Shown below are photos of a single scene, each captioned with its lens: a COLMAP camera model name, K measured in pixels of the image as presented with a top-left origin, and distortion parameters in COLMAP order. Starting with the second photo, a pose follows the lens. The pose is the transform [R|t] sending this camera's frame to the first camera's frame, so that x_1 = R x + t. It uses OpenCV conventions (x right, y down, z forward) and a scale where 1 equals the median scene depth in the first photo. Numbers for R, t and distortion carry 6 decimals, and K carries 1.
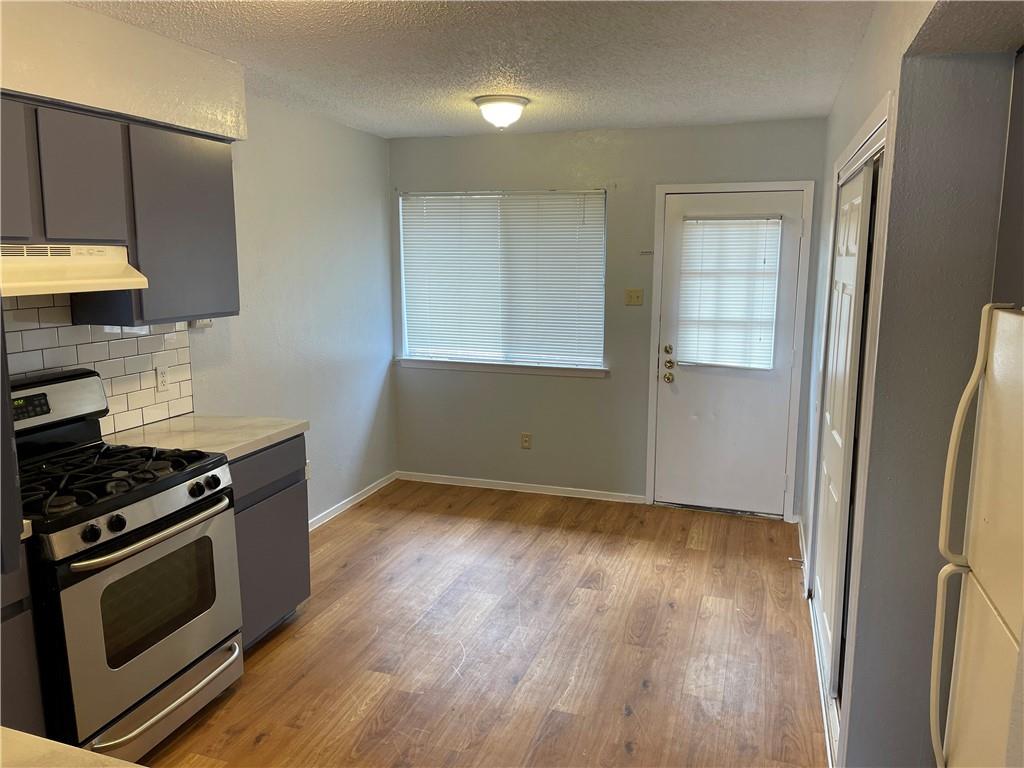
lens RADIAL K [[781.0, 0, 510.4], [0, 781.0, 384.5], [0, 0, 1]] dist [0.052628, -0.033587]
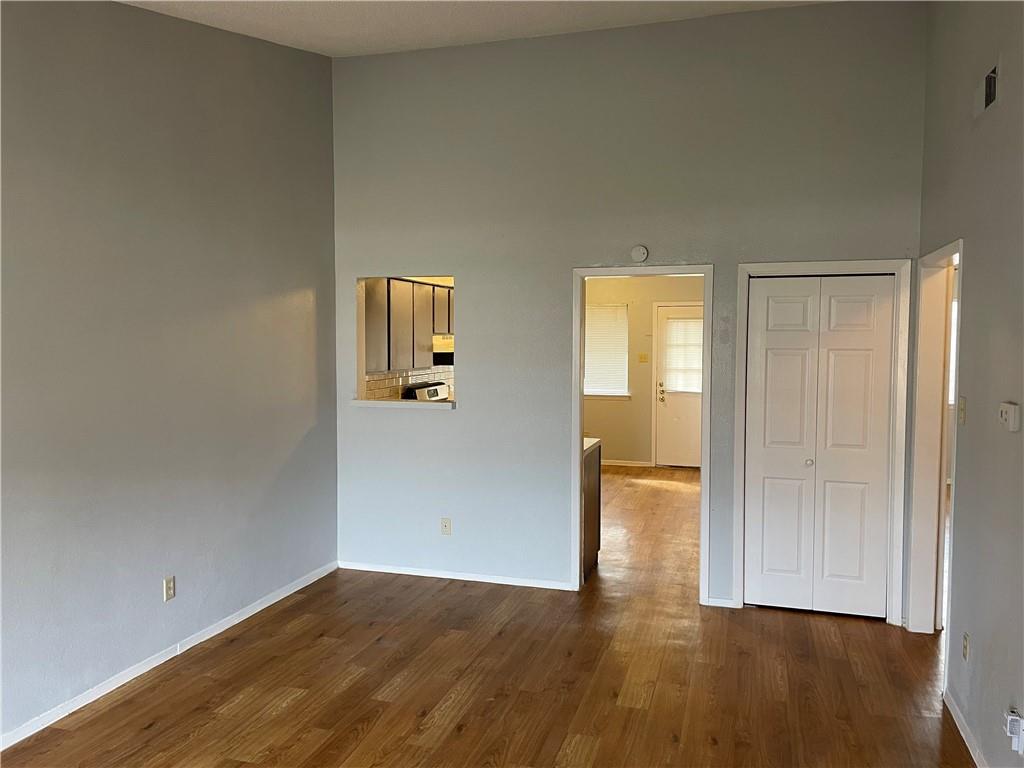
lens RADIAL K [[781.0, 0, 512.0], [0, 781.0, 380.7], [0, 0, 1]] dist [0.052628, -0.033587]
pose [[0.999951, -0.004798, 0.008715, -0.187750], [0.005665, 0.994729, -0.102382, 0.143640], [-0.008178, 0.102426, 0.994707, -0.939945]]
